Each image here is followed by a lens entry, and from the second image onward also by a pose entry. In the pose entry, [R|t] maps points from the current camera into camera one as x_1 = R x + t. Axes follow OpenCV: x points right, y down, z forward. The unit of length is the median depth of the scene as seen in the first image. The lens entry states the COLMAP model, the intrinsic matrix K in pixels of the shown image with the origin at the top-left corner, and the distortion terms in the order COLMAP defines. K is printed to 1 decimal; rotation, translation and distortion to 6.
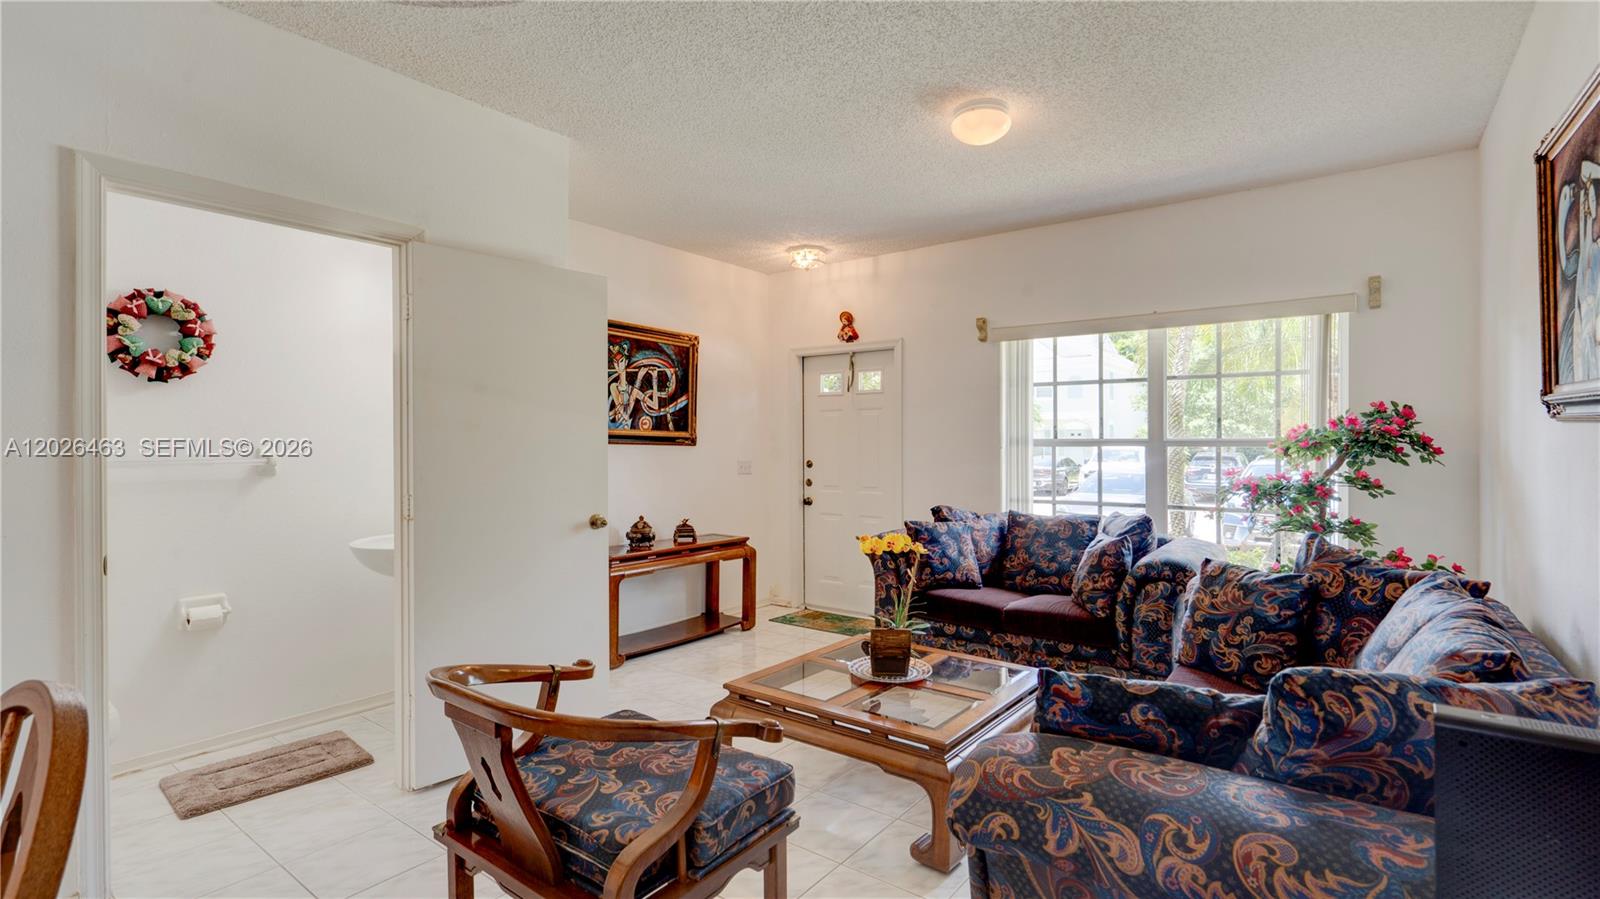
lens RADIAL K [[735.5, 0, 803.2], [0, 735.5, 442.9], [0, 0, 1]] dist [-0.002016, 0.000012]
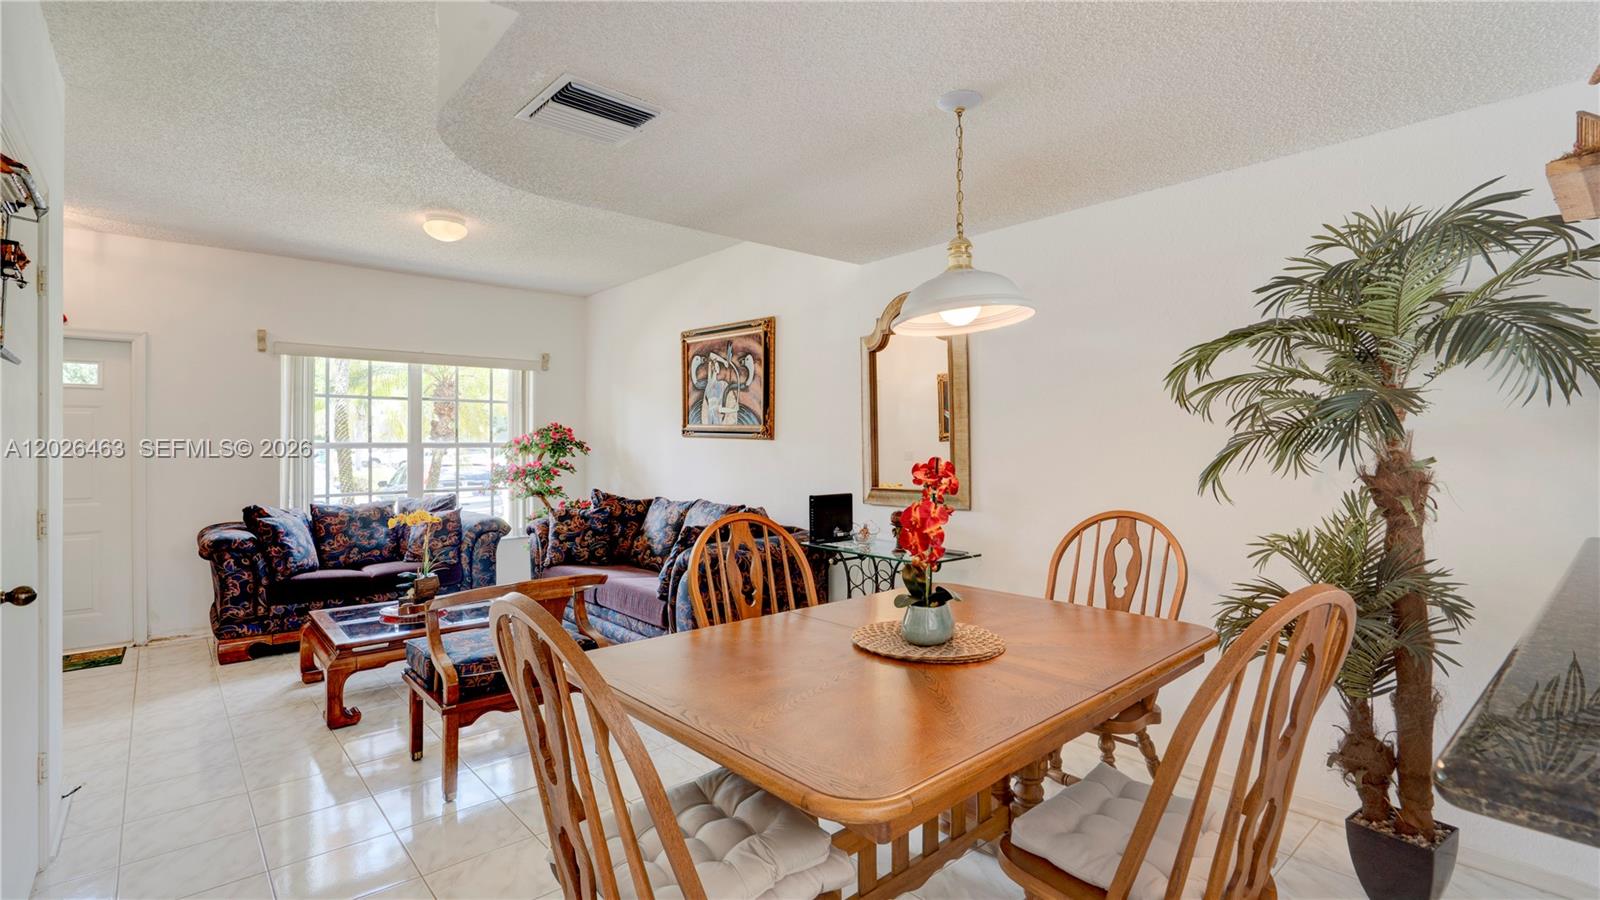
lens RADIAL K [[735.5, 0, 803.7], [0, 735.5, 445.0], [0, 0, 1]] dist [-0.002016, 0.000012]
pose [[0.208891, -0.001857, 0.977937, -0.838153], [0.003096, 0.999994, 0.001238, -0.000827], [-0.977934, 0.002769, 0.208896, -0.001485]]
